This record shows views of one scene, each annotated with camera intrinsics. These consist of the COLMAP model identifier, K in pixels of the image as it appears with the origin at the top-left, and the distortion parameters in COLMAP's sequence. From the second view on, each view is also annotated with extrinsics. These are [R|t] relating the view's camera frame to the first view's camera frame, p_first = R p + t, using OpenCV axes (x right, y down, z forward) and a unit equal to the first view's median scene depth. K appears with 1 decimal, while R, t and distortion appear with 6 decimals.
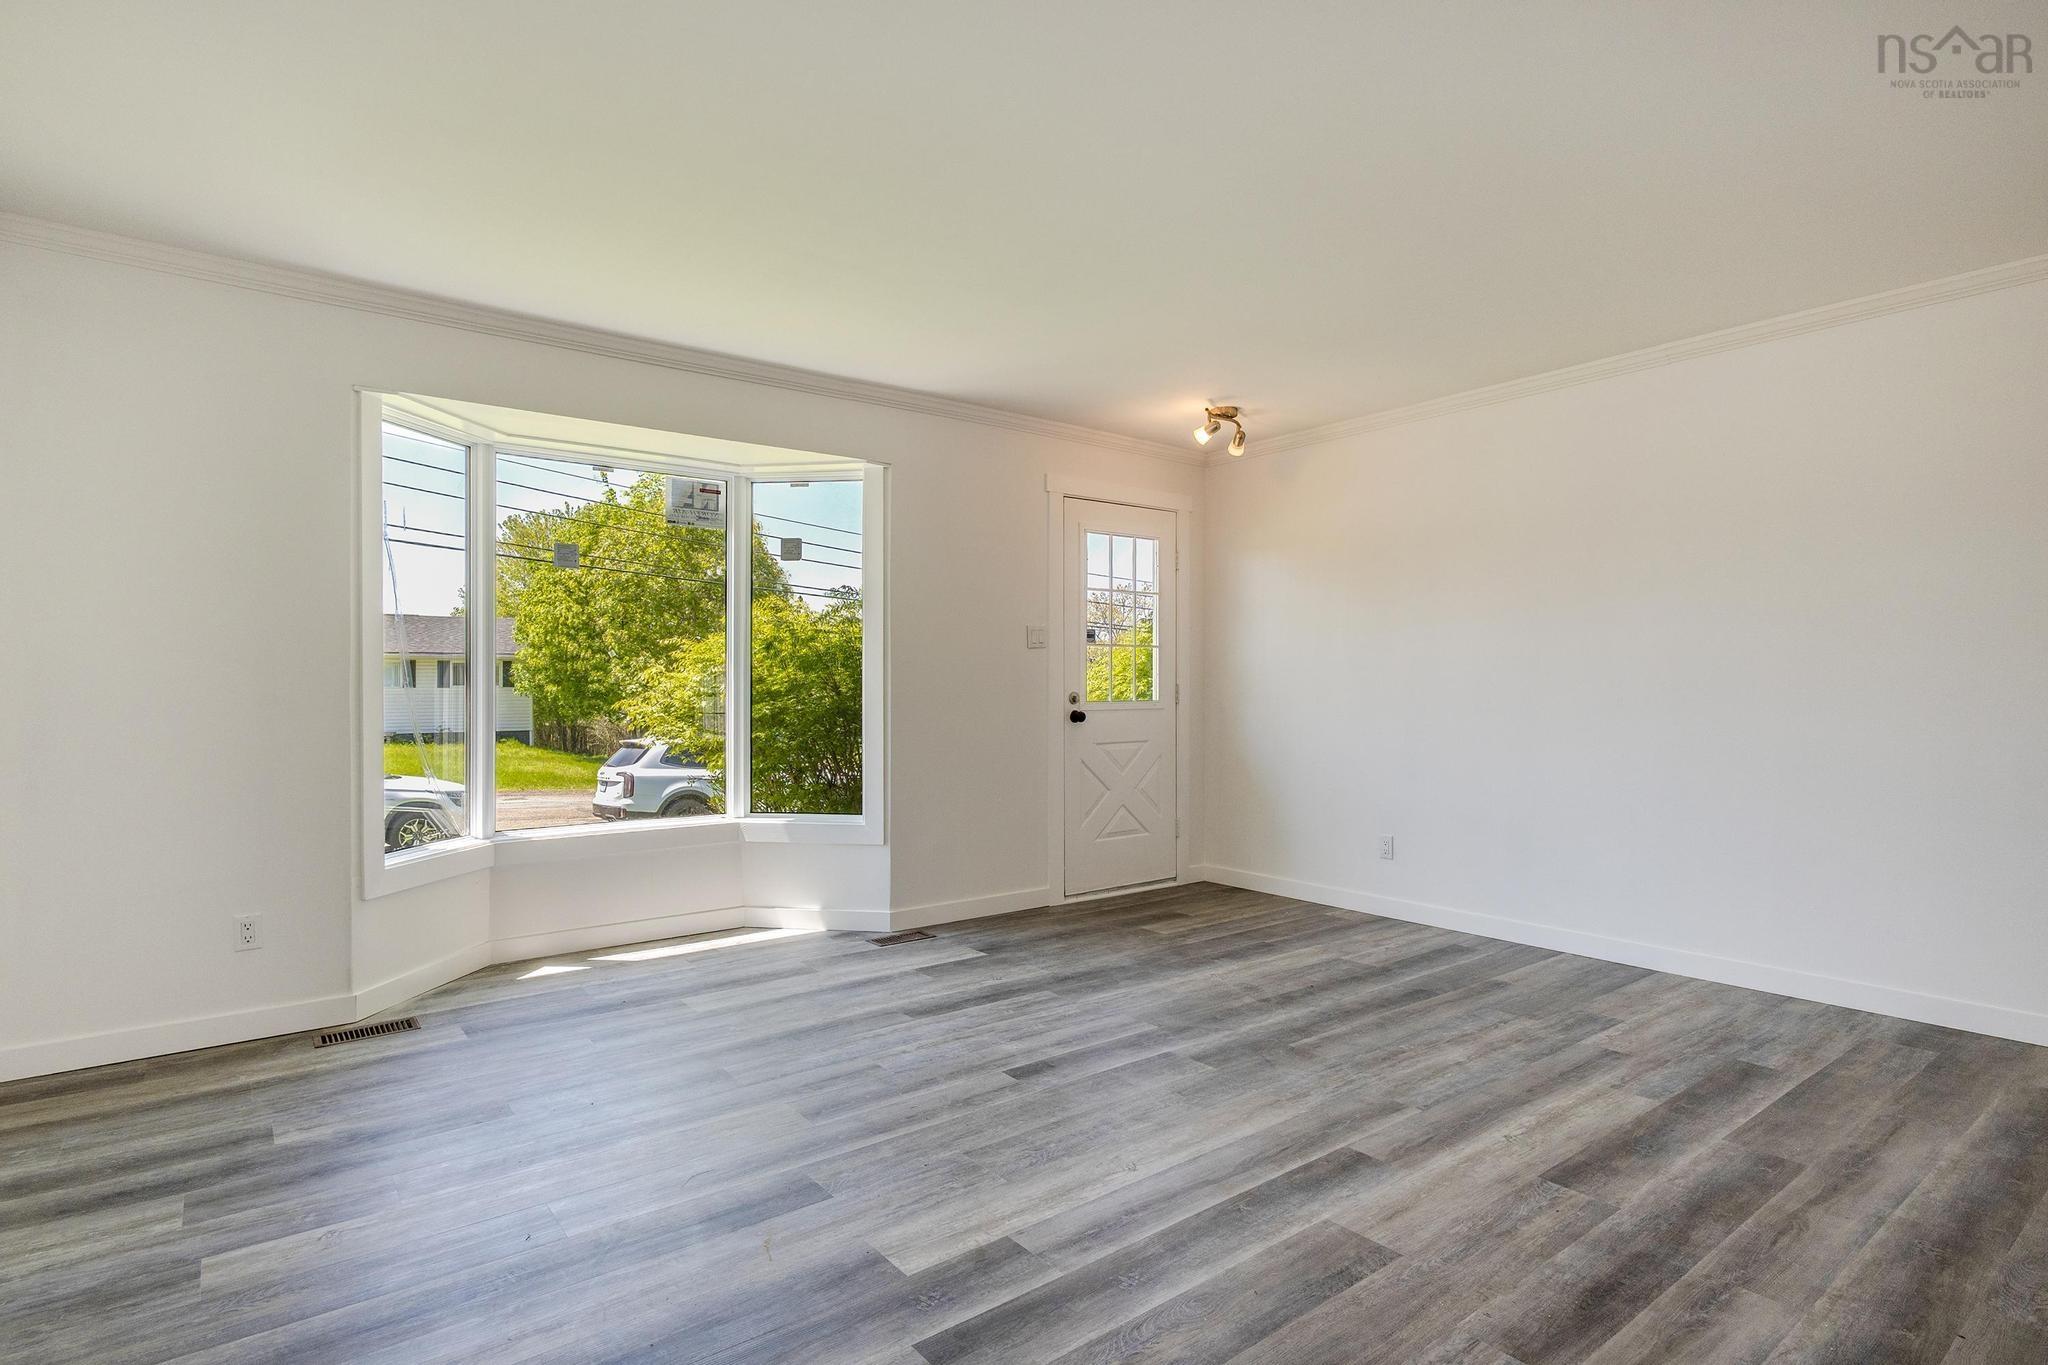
lens RADIAL K [[1046.6, 0, 973.7], [0, 1046.6, 676.0], [0, 0, 1]] dist [-0.000706, 0.000408]
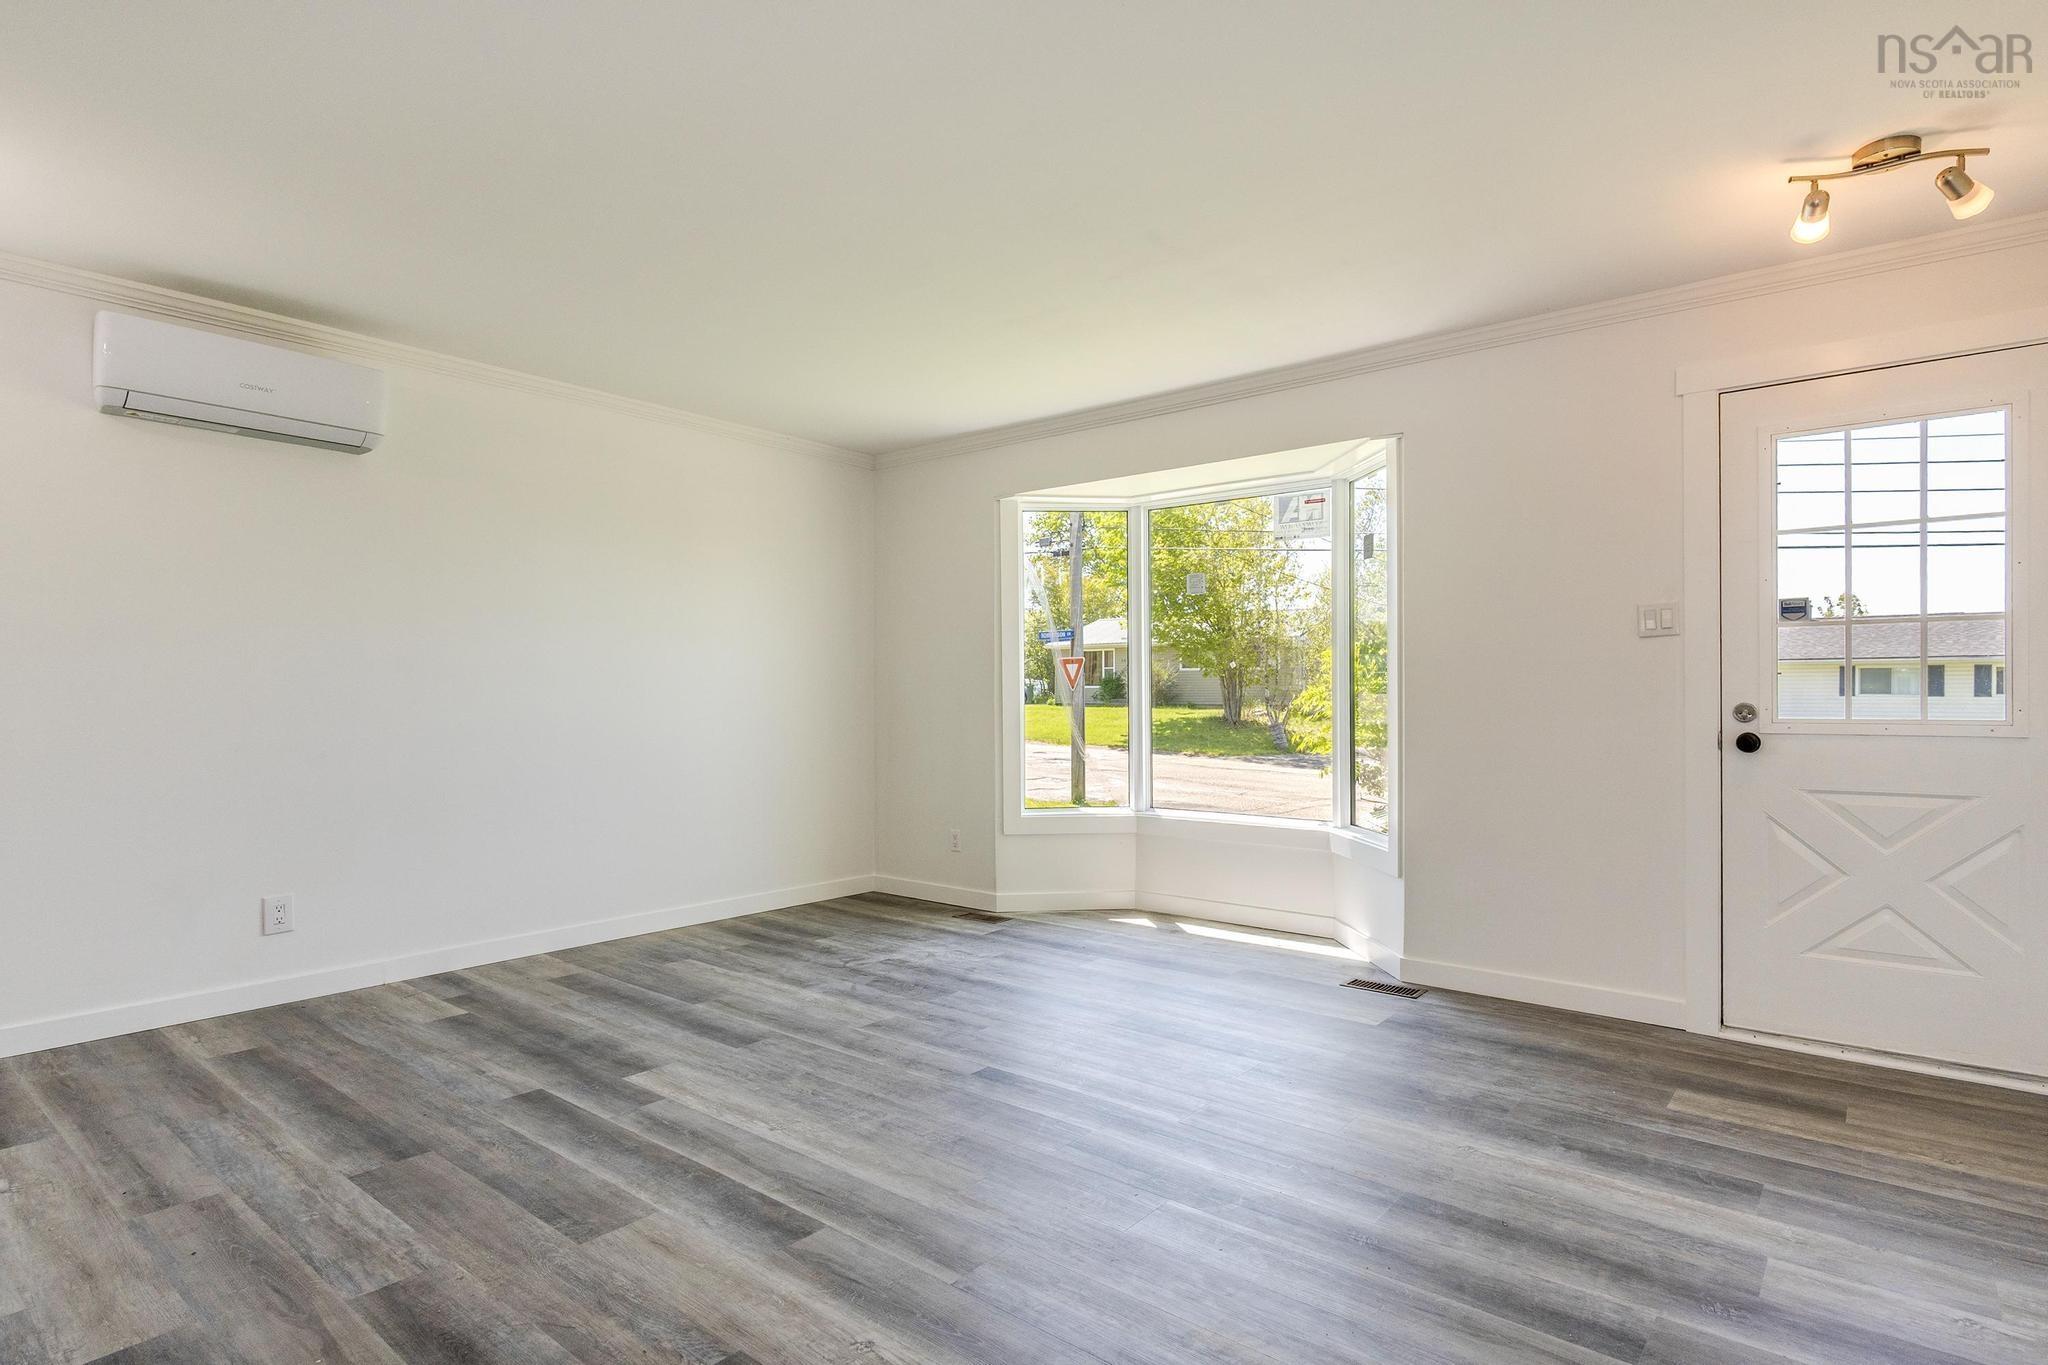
lens RADIAL K [[1015.8, 0, 1060.9], [0, 1015.8, 689.2], [0, 0, 1]] dist [-0.002070, 0.000451]
pose [[0.270617, -0.005372, -0.962672, 0.690163], [0.009160, 0.999954, -0.003005, 0.006928], [0.962644, -0.008005, 0.270654, 0.546919]]
